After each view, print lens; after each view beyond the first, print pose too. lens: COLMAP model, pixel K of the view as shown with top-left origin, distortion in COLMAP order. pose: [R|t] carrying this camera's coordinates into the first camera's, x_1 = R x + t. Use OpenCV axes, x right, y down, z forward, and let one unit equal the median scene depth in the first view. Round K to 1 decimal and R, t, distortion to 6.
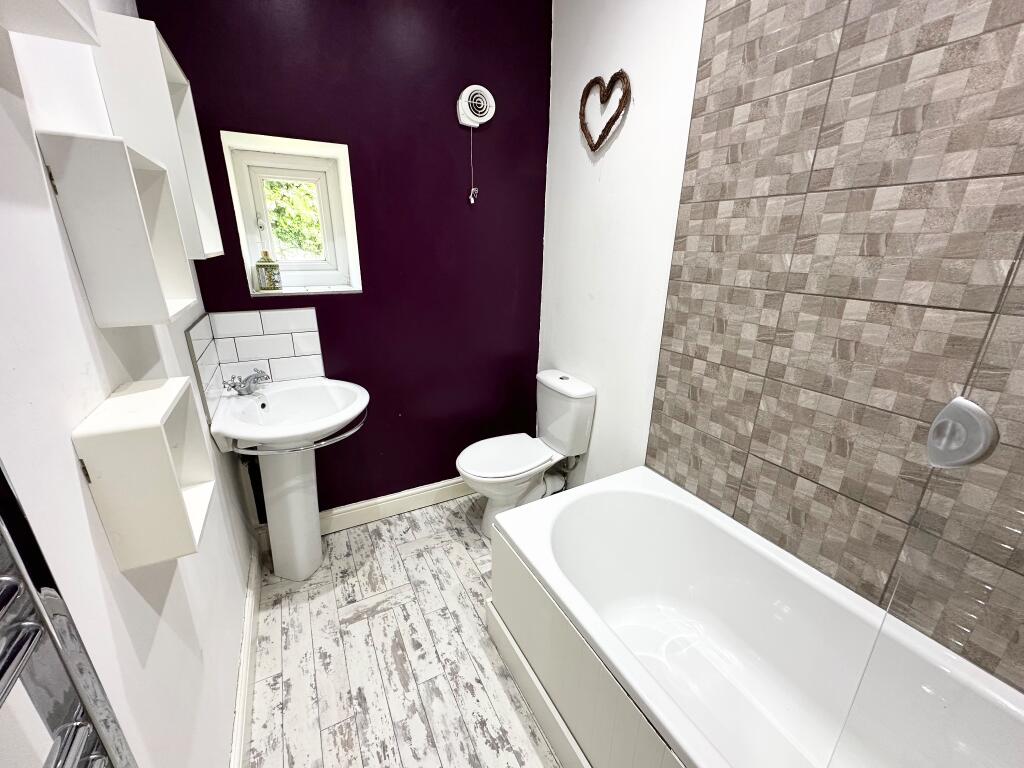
lens RADIAL K [[406.7, 0, 511.3], [0, 406.7, 378.7], [0, 0, 1]] dist [0.008345, -0.000151]
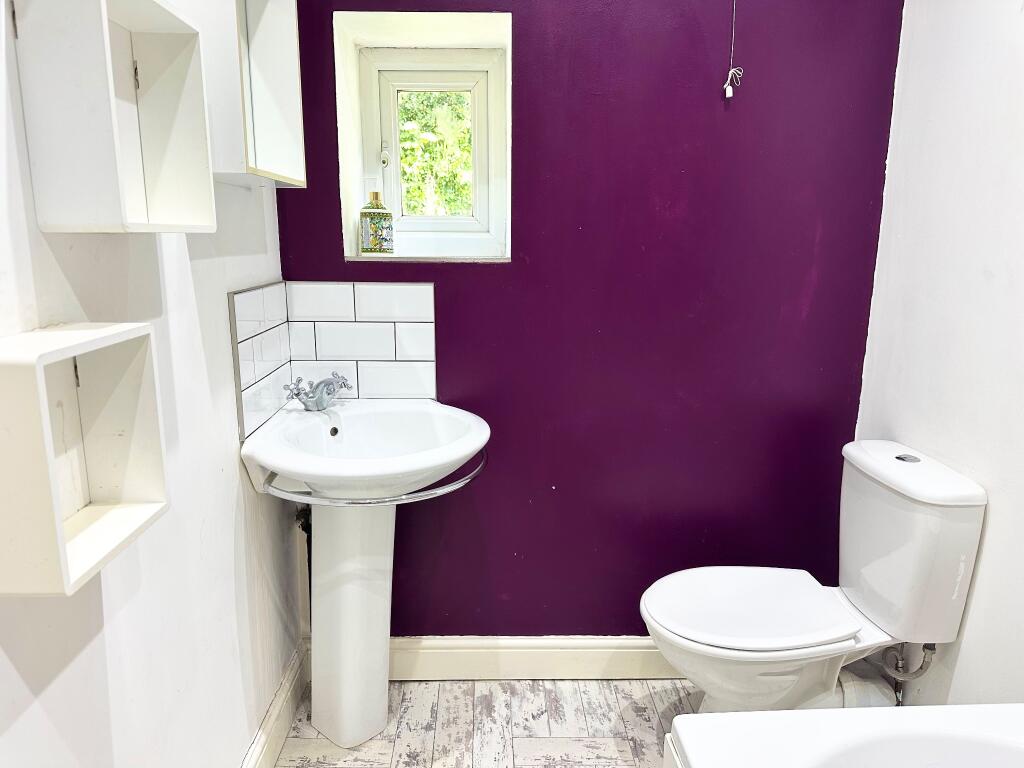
lens RADIAL K [[716.0, 0, 511.7], [0, 716.0, 382.3], [0, 0, 1]] dist [0.152021, -0.260804]
pose [[0.897077, 0.078290, -0.434884, 0.091485], [-0.130722, 0.987147, -0.091942, 0.050360], [0.422096, 0.139328, 0.895780, 0.103580]]
